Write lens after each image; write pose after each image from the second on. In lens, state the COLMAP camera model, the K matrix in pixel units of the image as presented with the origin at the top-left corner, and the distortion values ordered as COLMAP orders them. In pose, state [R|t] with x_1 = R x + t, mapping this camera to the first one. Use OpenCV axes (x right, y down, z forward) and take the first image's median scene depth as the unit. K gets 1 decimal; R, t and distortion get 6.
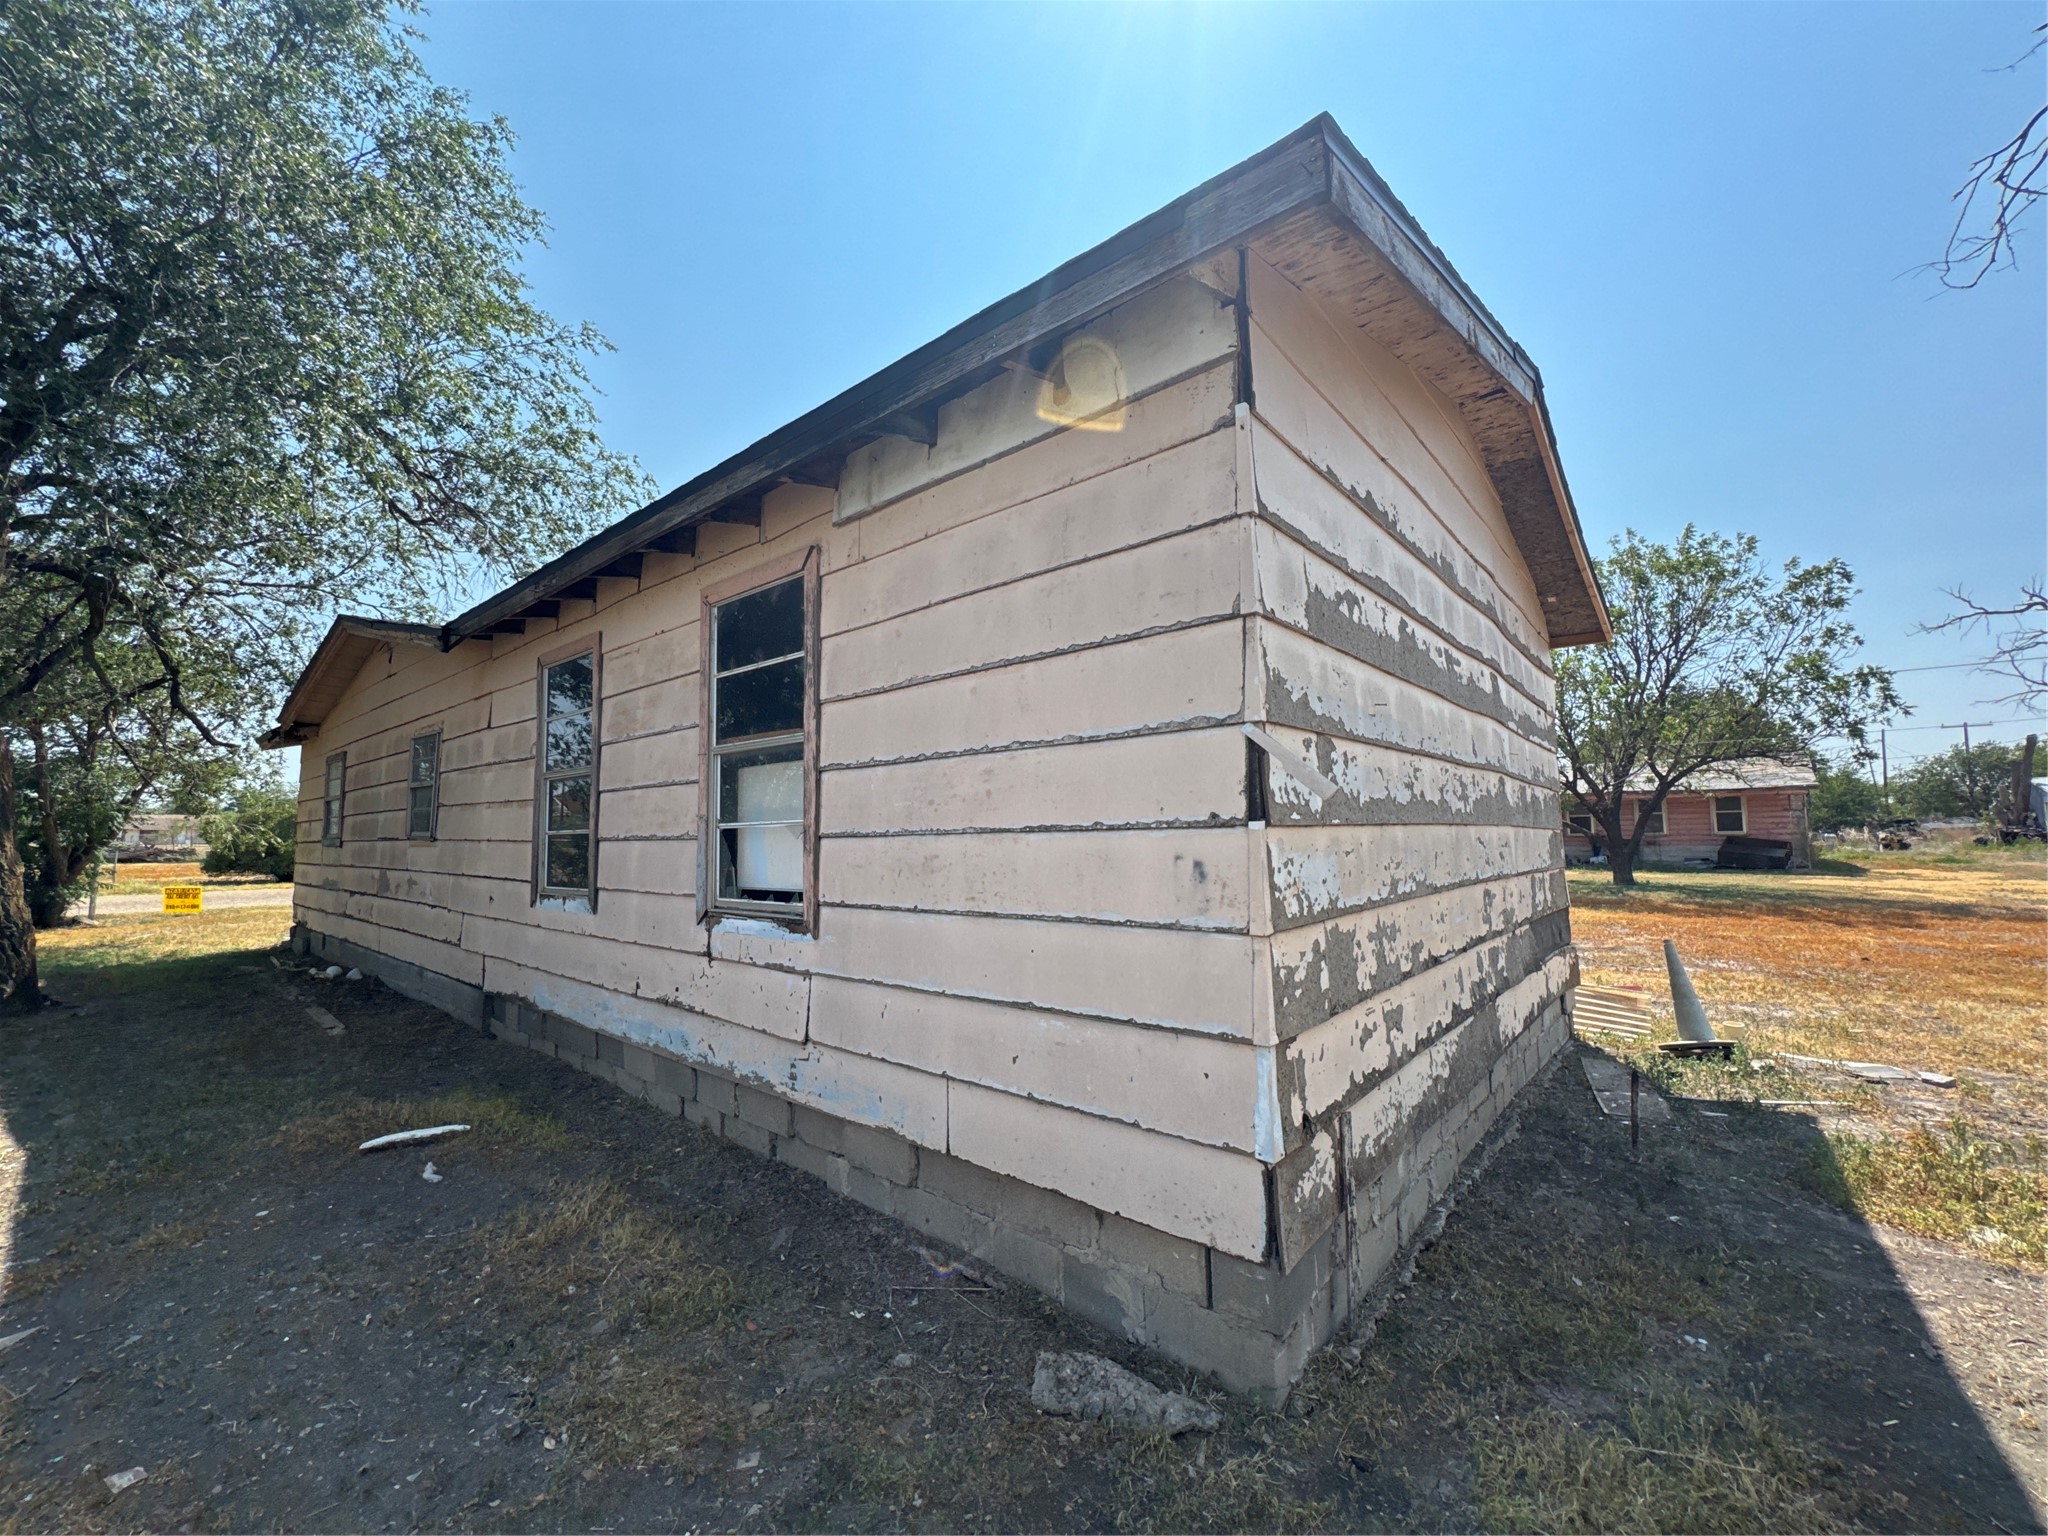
lens RADIAL K [[809.2, 0, 1029.3], [0, 809.2, 770.3], [0, 0, 1]] dist [0.000080, -0.004381]
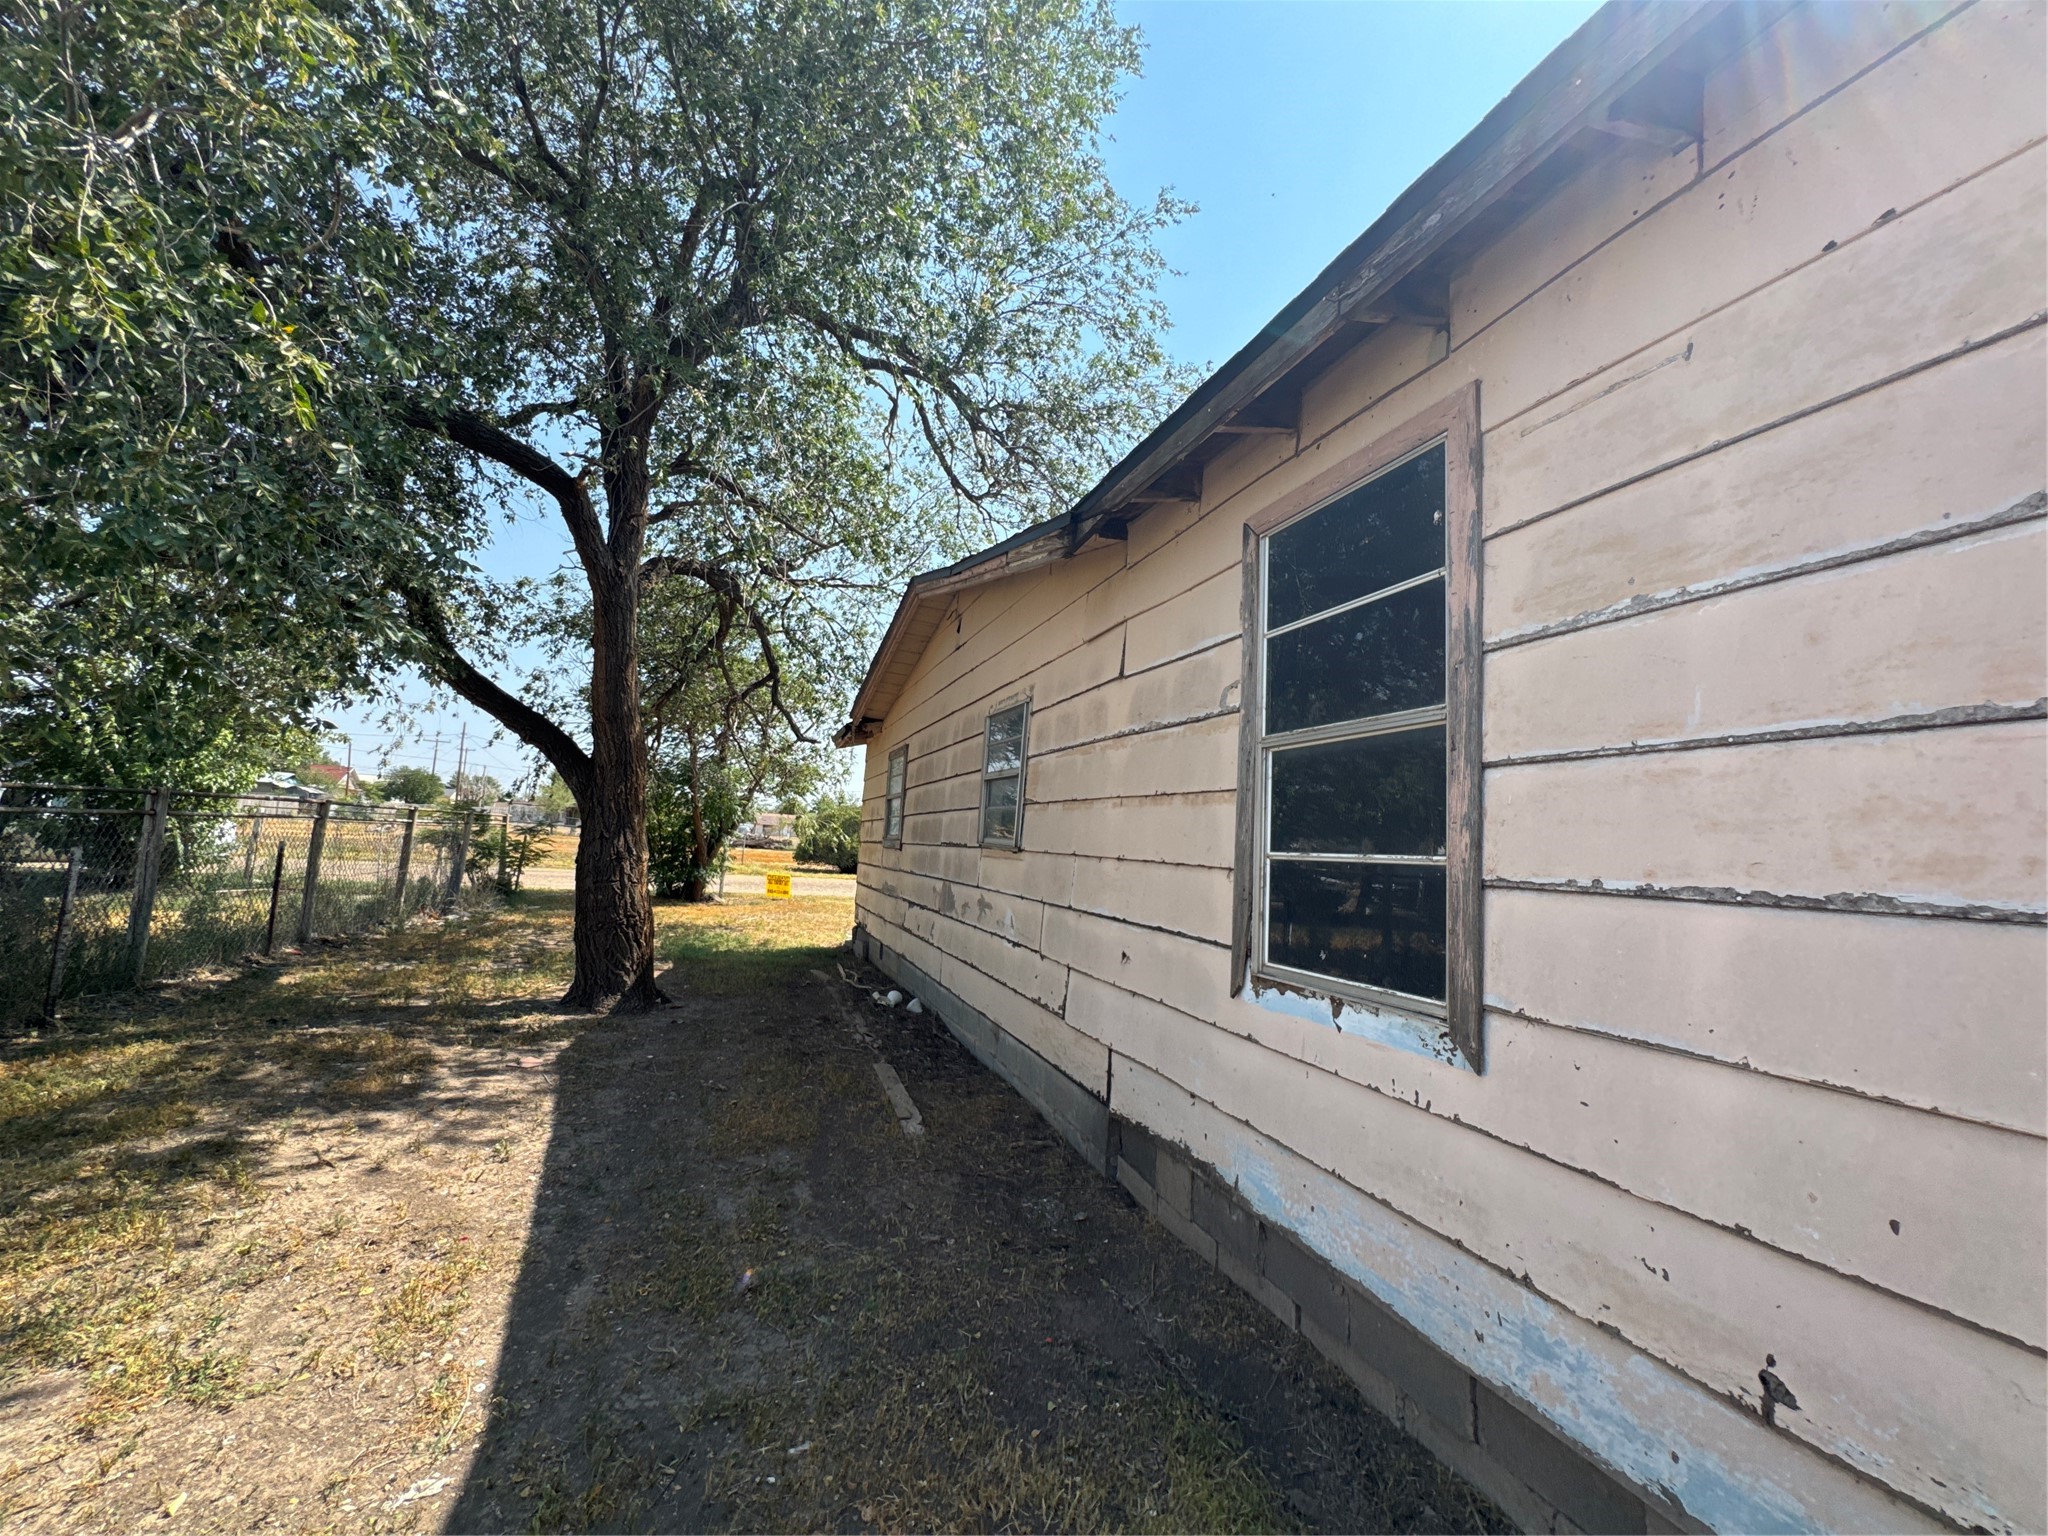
lens RADIAL K [[809.2, 0, 1029.3], [0, 809.2, 770.3], [0, 0, 1]] dist [0.000080, -0.004381]
pose [[0.866820, 0.010852, -0.498504, -0.263377], [-0.025813, 0.999399, -0.023128, 0.022061], [0.497953, 0.032916, 0.866579, 0.269743]]
